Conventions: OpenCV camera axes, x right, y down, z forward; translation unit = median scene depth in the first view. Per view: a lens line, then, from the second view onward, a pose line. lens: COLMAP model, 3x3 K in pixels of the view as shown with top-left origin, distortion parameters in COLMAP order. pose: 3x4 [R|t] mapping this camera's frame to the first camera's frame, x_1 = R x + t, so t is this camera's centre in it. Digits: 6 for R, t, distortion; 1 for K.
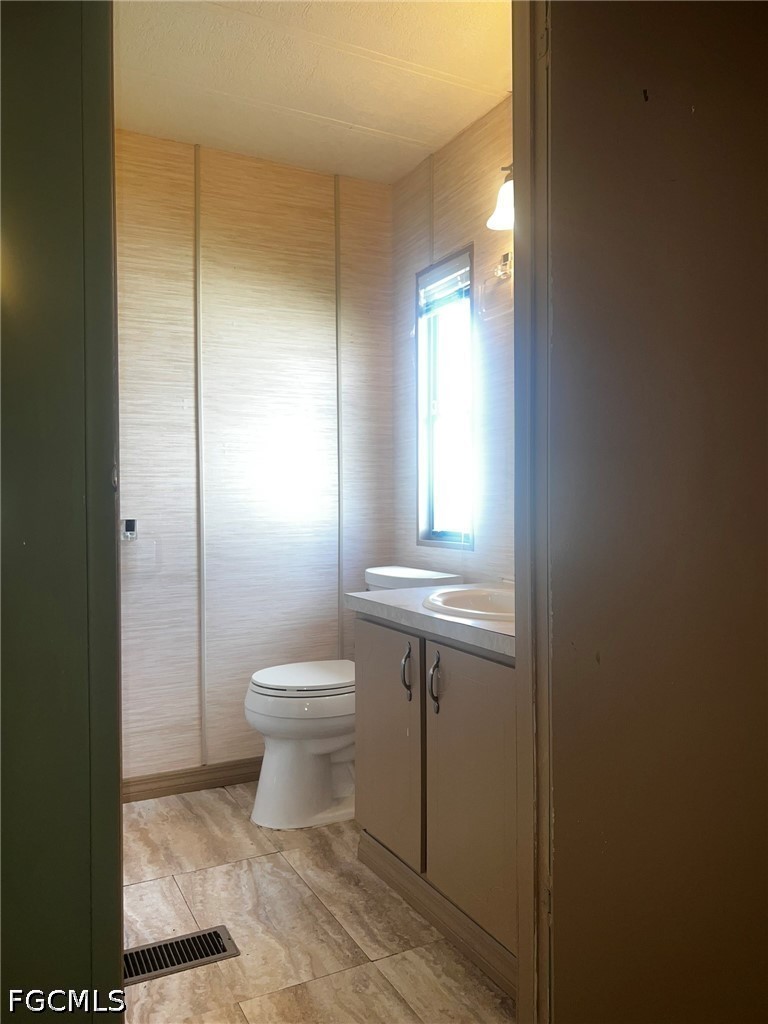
lens RADIAL K [[767.0, 0, 381.5], [0, 767.0, 510.4], [0, 0, 1]] dist [0.065253, -0.067345]
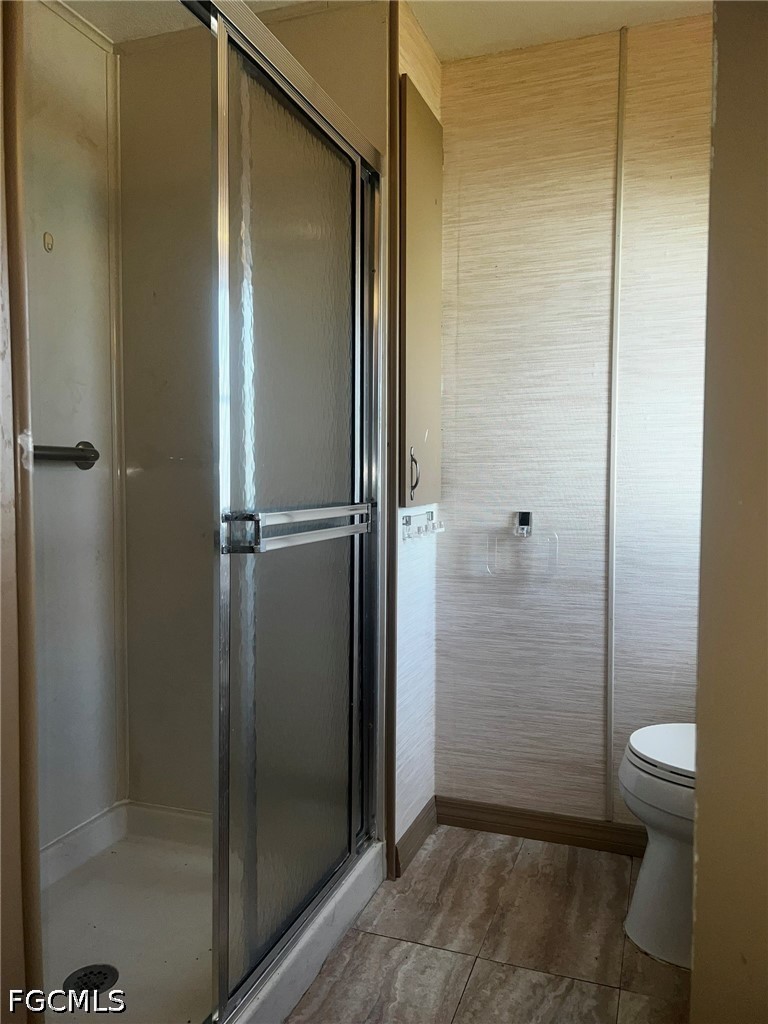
lens RADIAL K [[767.0, 0, 386.7], [0, 767.0, 510.9], [0, 0, 1]] dist [0.065253, -0.067345]
pose [[0.690662, 0.041278, -0.721999, 0.178439], [-0.012760, 0.998910, 0.044903, -0.024648], [0.723065, -0.021800, 0.690436, 0.287564]]
